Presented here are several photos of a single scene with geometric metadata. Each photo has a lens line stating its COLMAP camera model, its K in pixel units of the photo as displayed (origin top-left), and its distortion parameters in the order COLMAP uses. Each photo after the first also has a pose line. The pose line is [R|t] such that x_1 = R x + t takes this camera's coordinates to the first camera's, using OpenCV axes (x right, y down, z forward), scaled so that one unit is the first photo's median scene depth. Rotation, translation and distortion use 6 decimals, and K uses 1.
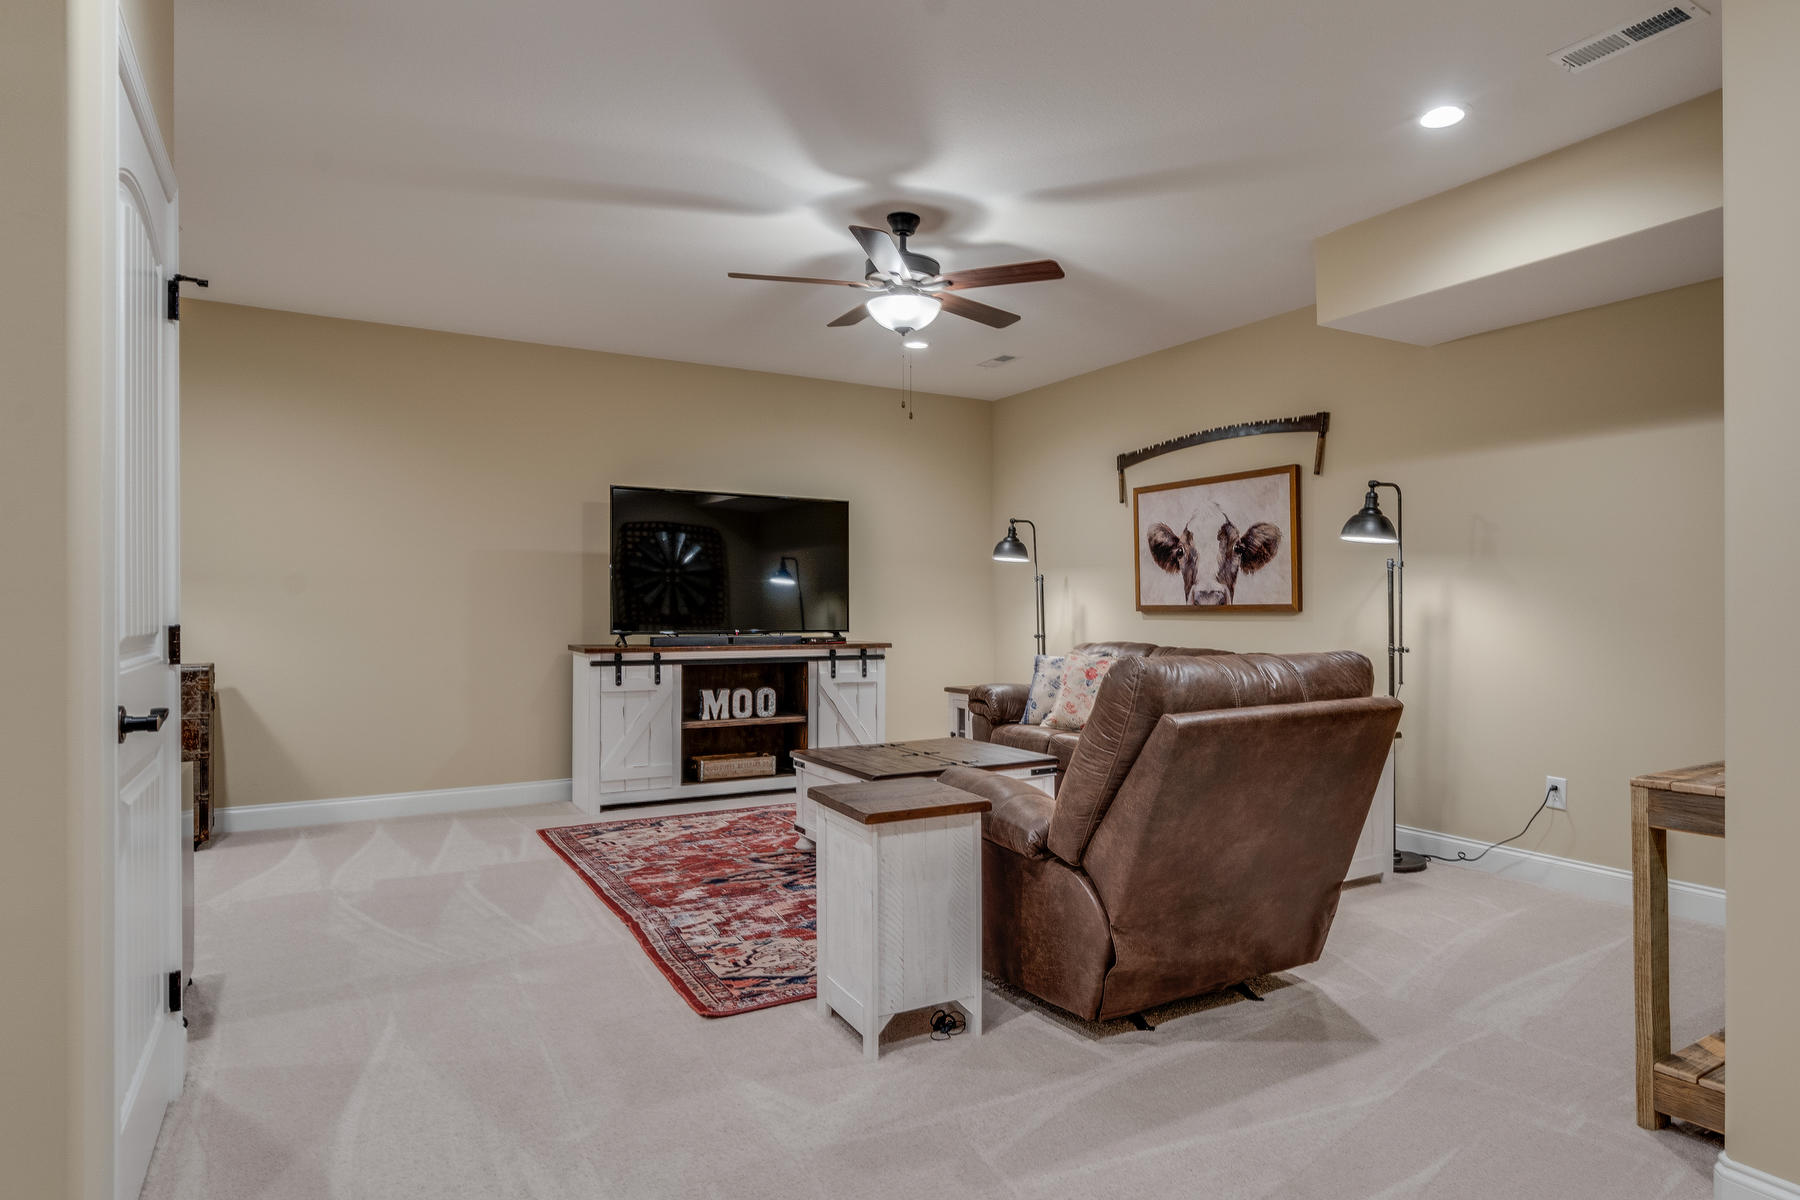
lens RADIAL K [[979.0, 0, 901.4], [0, 979.0, 611.0], [0, 0, 1]] dist [0.001012, 0.000099]
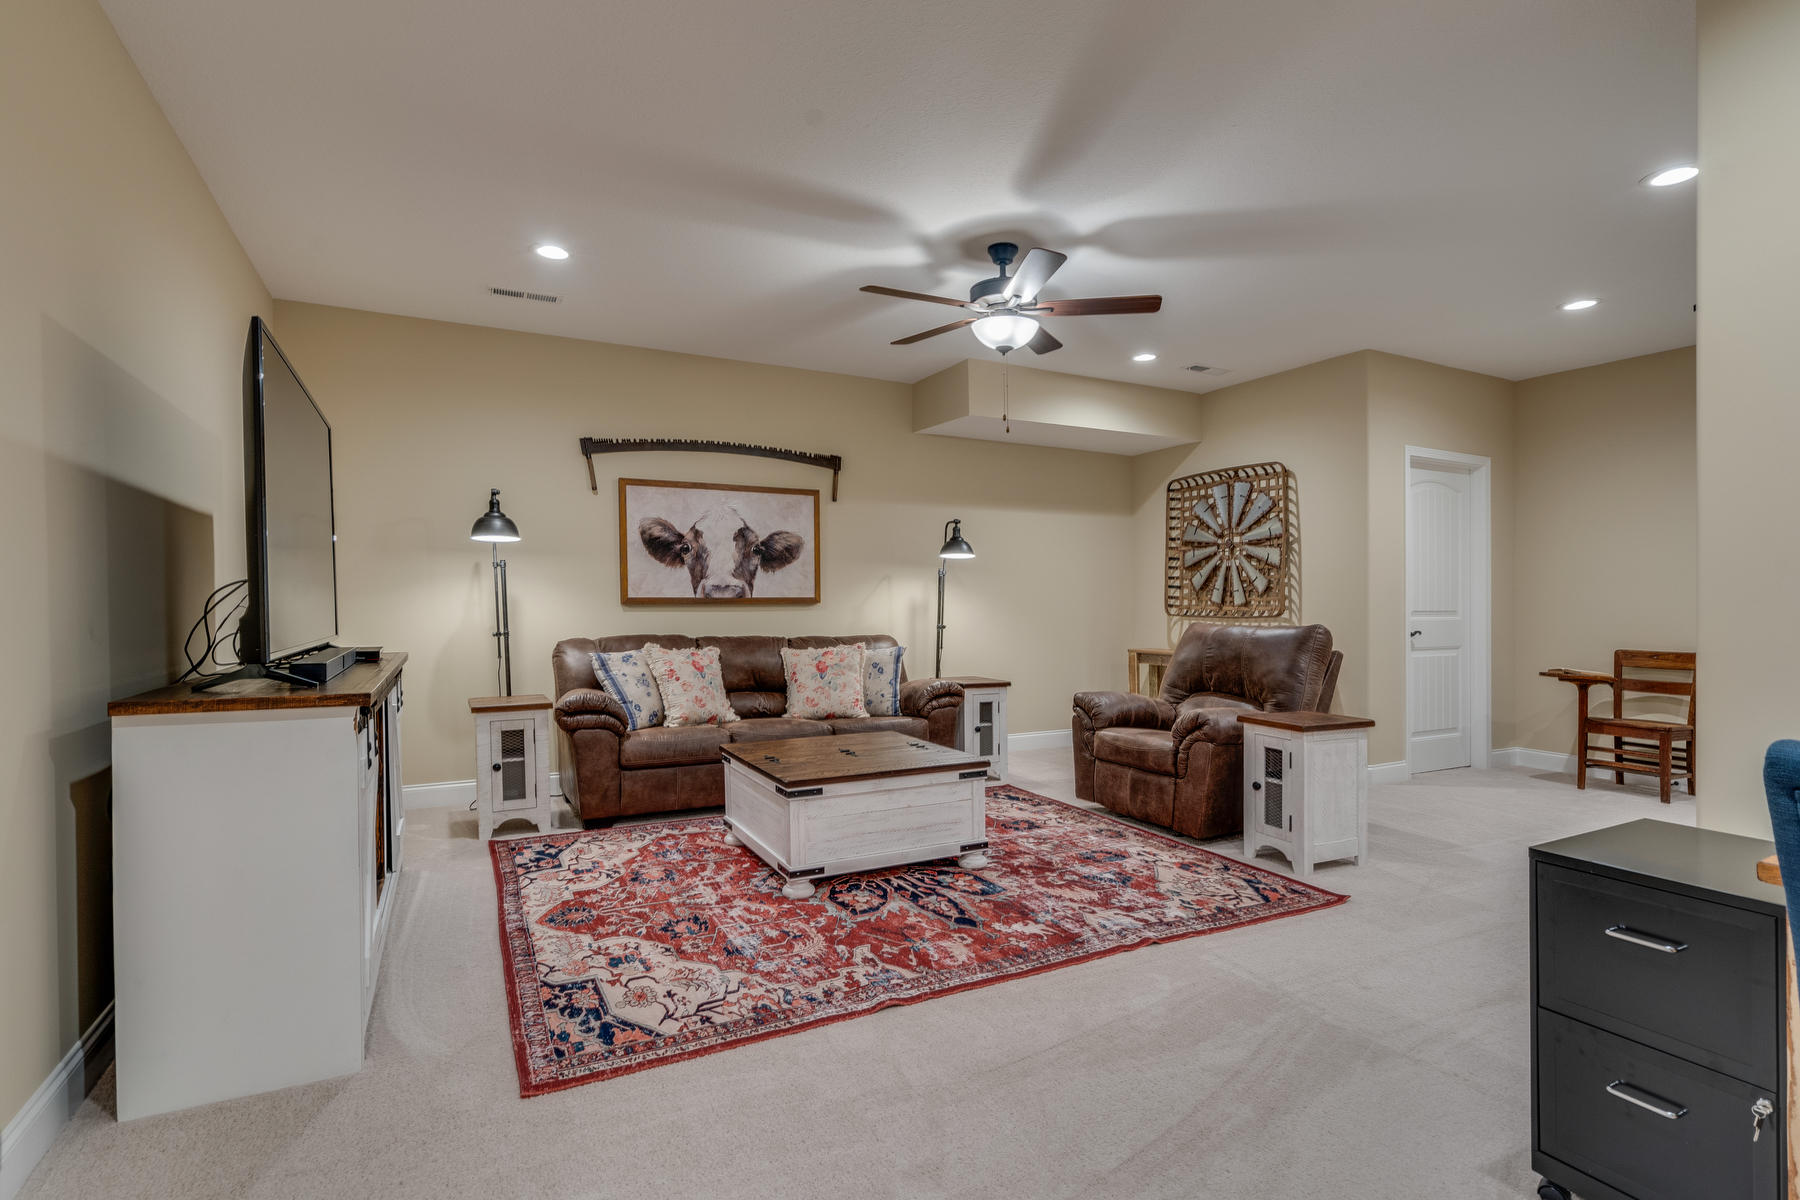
lens RADIAL K [[899.3, 0, 904.7], [0, 899.3, 594.9], [0, 0, 1]] dist [-0.013728, 0.000036]
pose [[0.065095, 0.007440, 0.997851, -0.727250], [0.003597, 0.999964, -0.007690, -0.000867], [-0.997873, 0.004090, 0.065065, 0.750768]]
